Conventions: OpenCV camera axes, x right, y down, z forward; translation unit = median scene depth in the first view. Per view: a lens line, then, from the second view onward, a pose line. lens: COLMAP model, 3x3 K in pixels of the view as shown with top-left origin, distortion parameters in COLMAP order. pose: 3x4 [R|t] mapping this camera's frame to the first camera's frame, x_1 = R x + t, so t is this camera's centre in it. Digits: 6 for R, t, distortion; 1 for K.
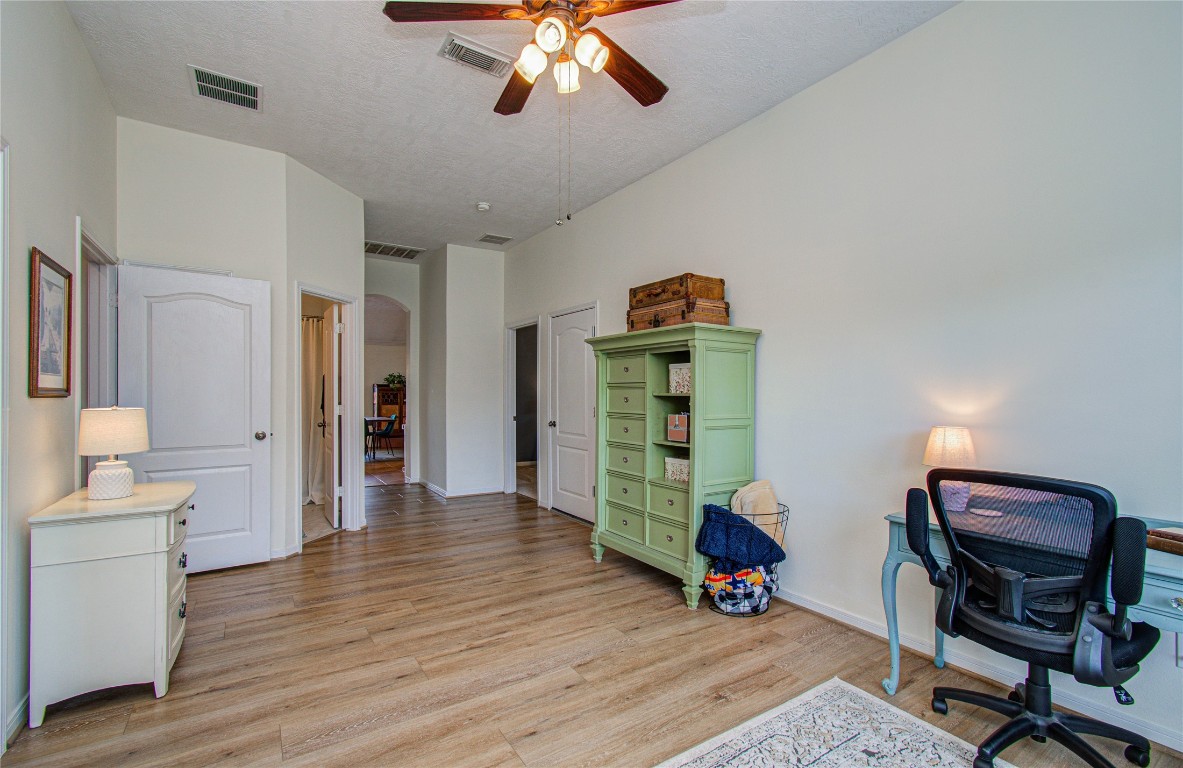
lens RADIAL K [[510.8, 0, 604.8], [0, 510.8, 396.7], [0, 0, 1]] dist [-0.013445, 0.000691]
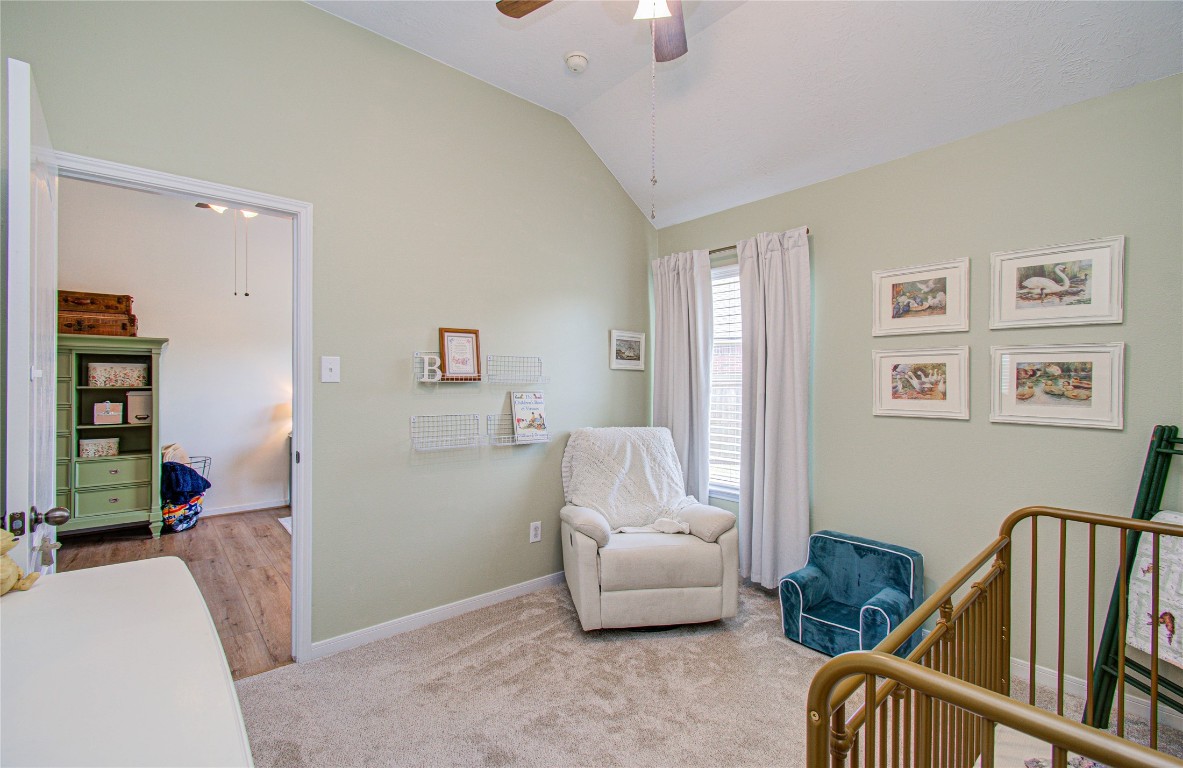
lens RADIAL K [[514.6, 0, 600.2], [0, 514.6, 383.0], [0, 0, 1]] dist [-0.000461, 0.000300]
pose [[-0.129354, -0.004516, 0.991588, -1.439421], [0.005856, 0.999969, 0.005318, -0.016744], [-0.991581, 0.006494, -0.129324, -0.043618]]
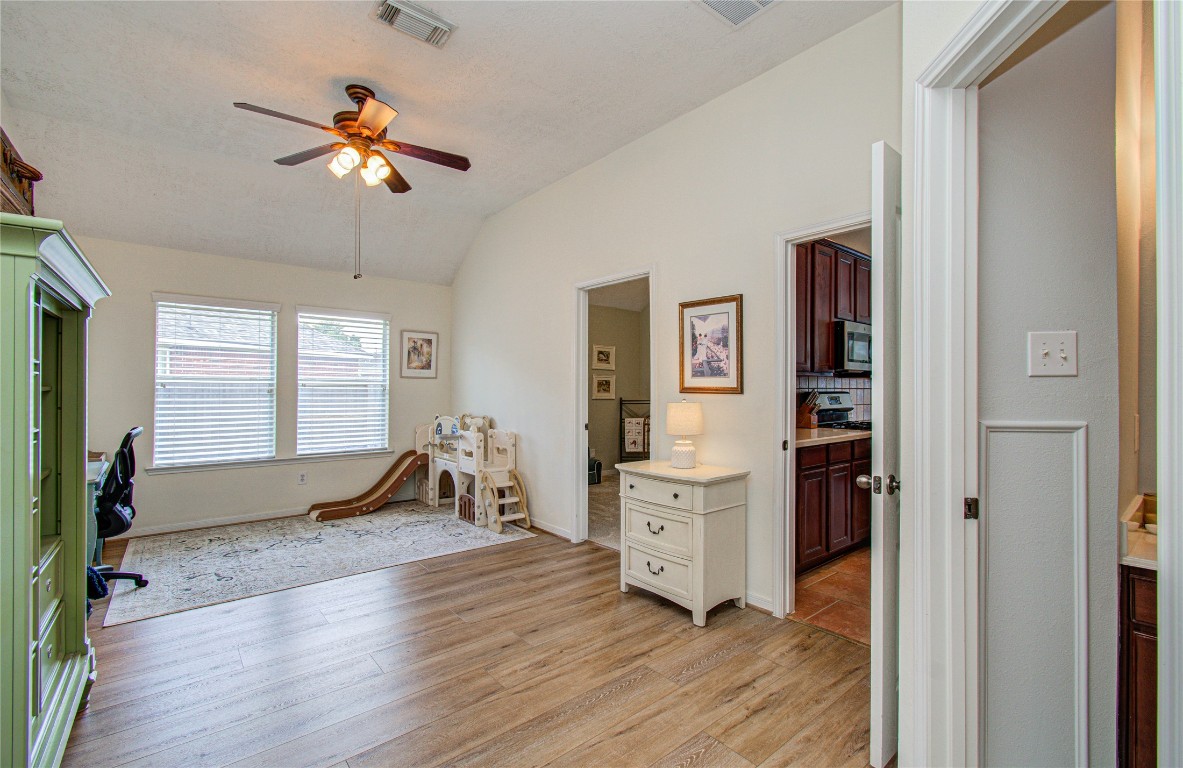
lens RADIAL K [[503.1, 0, 565.7], [0, 503.1, 387.9], [0, 0, 1]] dist [-0.000977, 0.049851]
pose [[-0.998885, -0.007209, -0.046657, -0.445240], [-0.007456, 0.999959, 0.005127, -0.013558], [0.046618, 0.005470, -0.998898, 1.750296]]
